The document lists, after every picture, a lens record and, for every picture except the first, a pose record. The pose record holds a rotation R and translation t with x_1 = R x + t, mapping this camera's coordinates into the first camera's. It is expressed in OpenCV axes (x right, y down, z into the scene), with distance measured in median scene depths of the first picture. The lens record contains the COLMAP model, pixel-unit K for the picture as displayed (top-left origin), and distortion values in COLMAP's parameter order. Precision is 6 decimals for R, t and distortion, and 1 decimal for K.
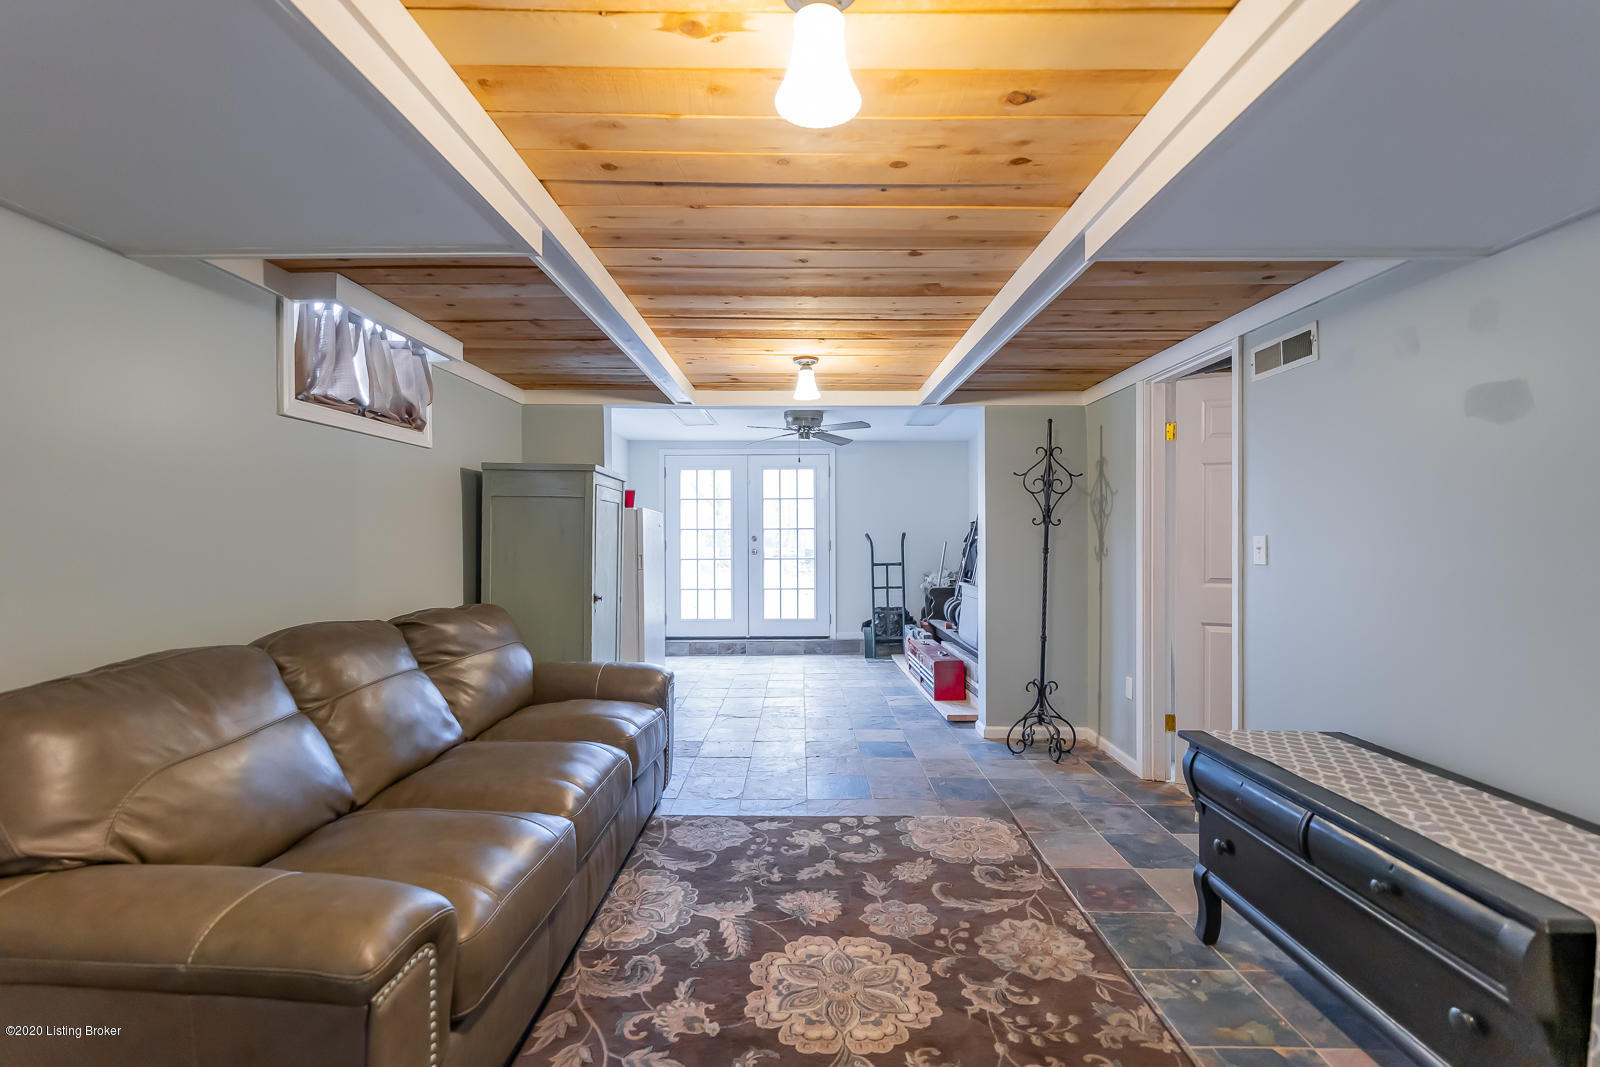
lens RADIAL K [[682.3, 0, 800.0], [0, 682.3, 535.2], [0, 0, 1]] dist [0.004245, 0.000153]
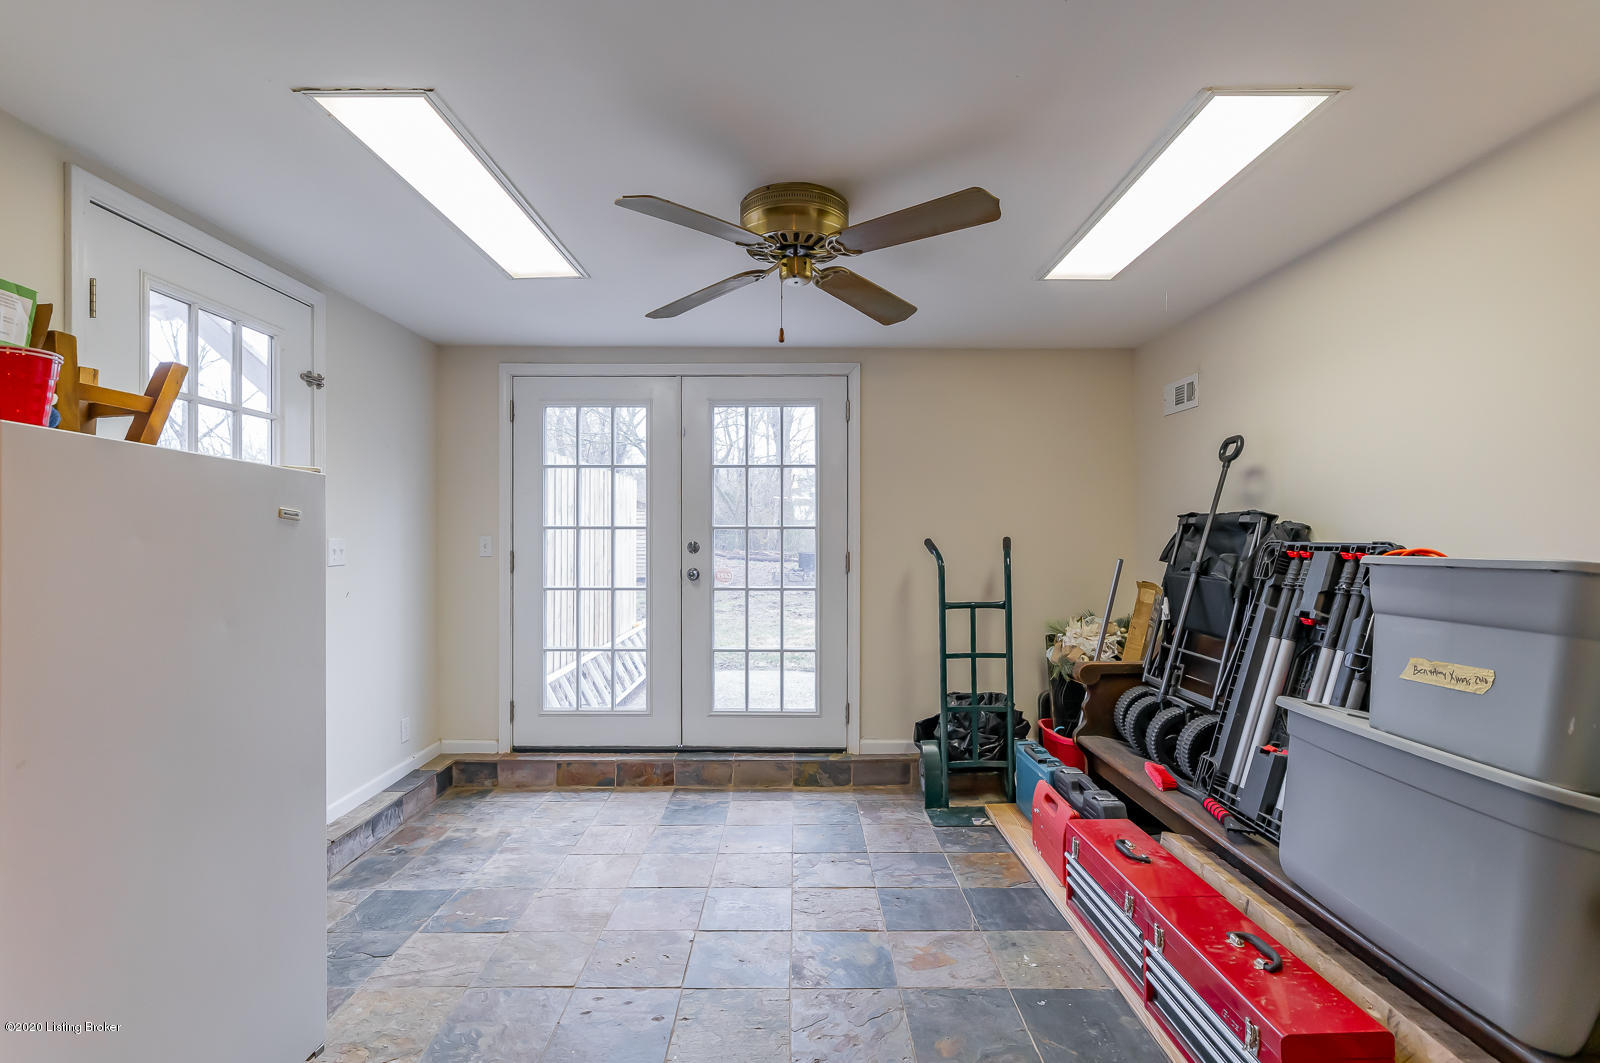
lens RADIAL K [[682.3, 0, 798.0], [0, 682.3, 527.6], [0, 0, 1]] dist [0.004245, 0.000153]
pose [[0.999917, 0.005634, 0.011545, 0.001916], [-0.005613, 0.999983, -0.001848, -0.008852], [-0.011555, 0.001783, 0.999932, 0.527250]]
